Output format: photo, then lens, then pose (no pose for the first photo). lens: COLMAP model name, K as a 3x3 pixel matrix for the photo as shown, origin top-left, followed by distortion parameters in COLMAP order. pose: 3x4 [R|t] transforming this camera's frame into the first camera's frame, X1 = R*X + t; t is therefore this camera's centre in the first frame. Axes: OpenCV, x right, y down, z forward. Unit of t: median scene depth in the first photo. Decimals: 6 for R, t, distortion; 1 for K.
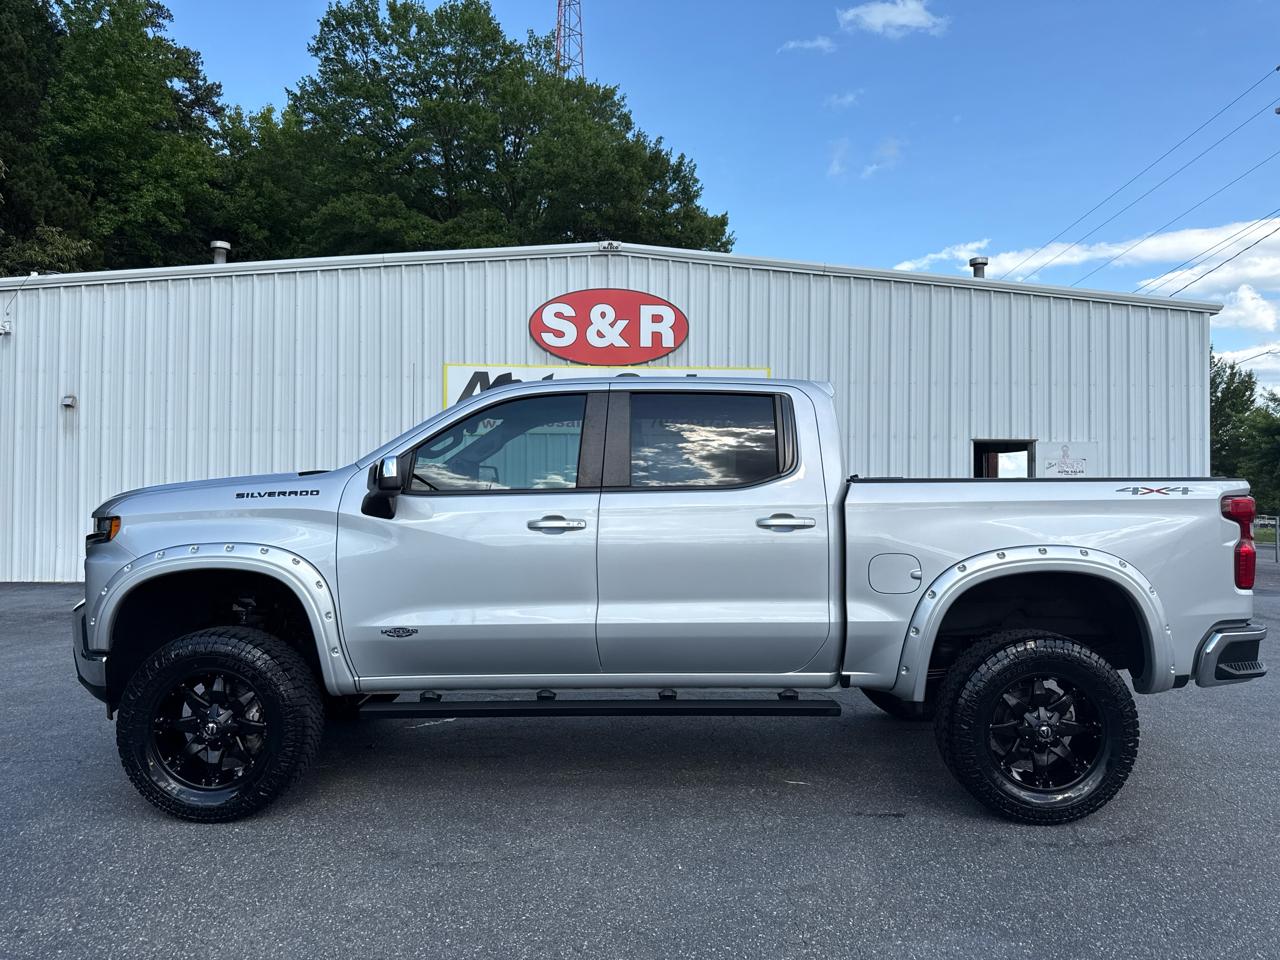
lens RADIAL K [[893.7, 0, 637.0], [0, 893.7, 499.3], [0, 0, 1]] dist [0.086894, -0.098617]
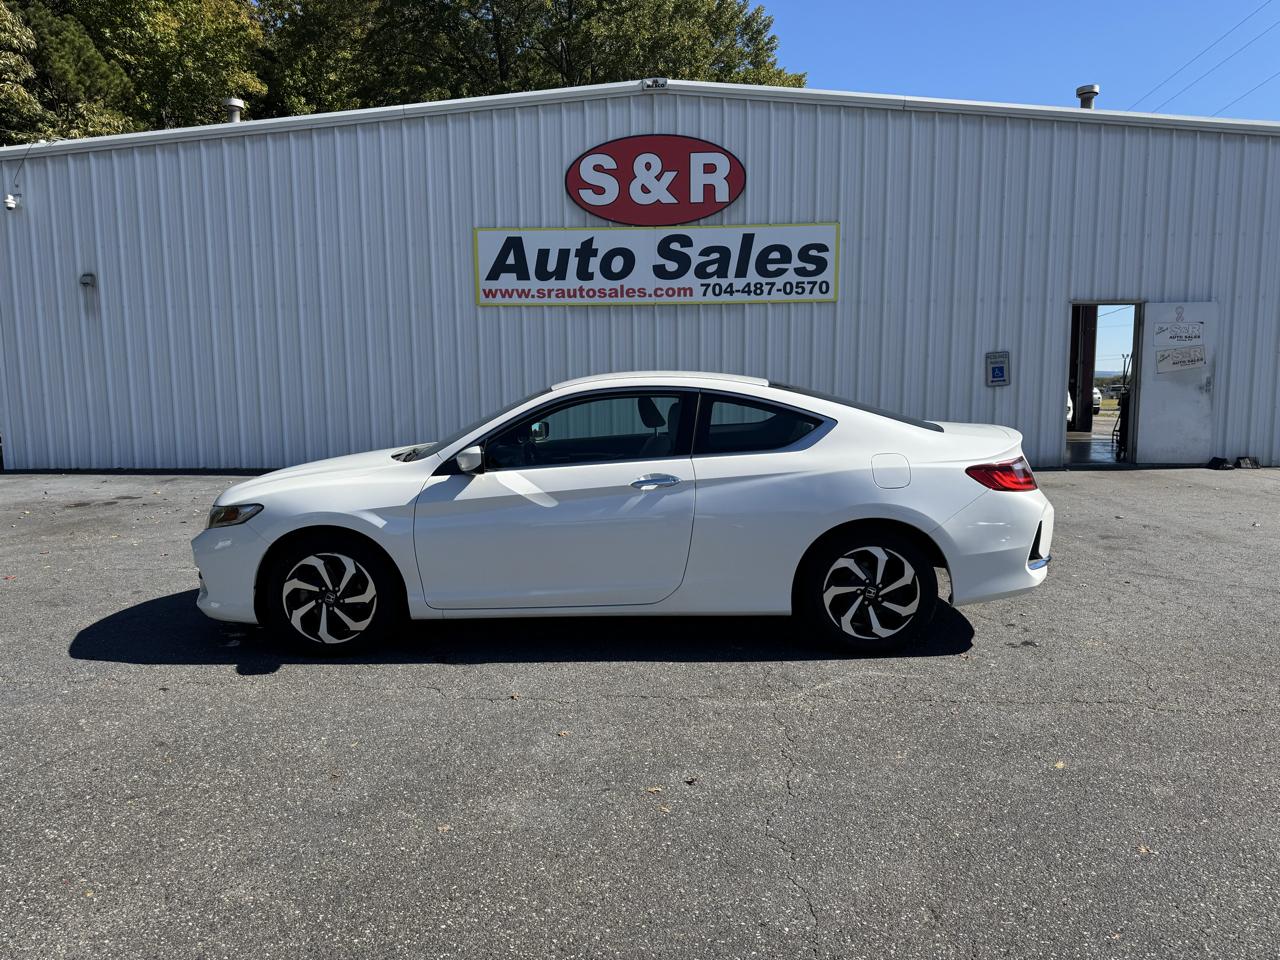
lens RADIAL K [[893.7, 0, 640.1], [0, 893.7, 500.0], [0, 0, 1]] dist [0.086894, -0.098617]
pose [[0.997034, -0.003288, -0.076887, 0.021705], [0.013272, 0.991465, 0.129697, 0.005247], [0.075805, -0.130333, 0.988568, 0.075671]]
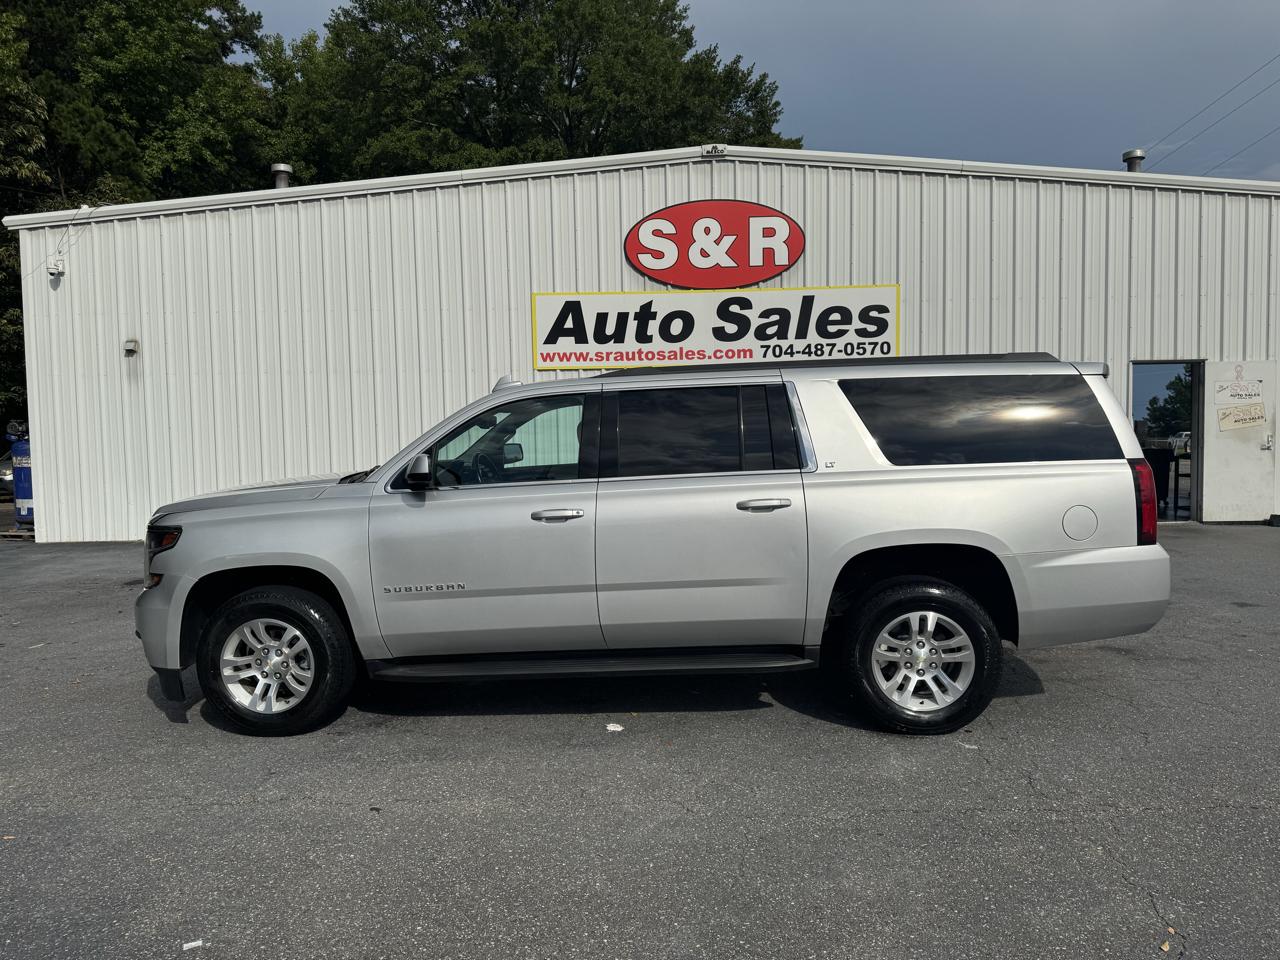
lens RADIAL K [[893.7, 0, 642.2], [0, 893.7, 494.1], [0, 0, 1]] dist [0.086894, -0.098617]
pose [[0.998677, -0.020894, -0.046985, -0.065474], [0.023928, 0.997600, 0.064971, -0.005298], [0.045515, -0.066009, 0.996780, 0.093185]]
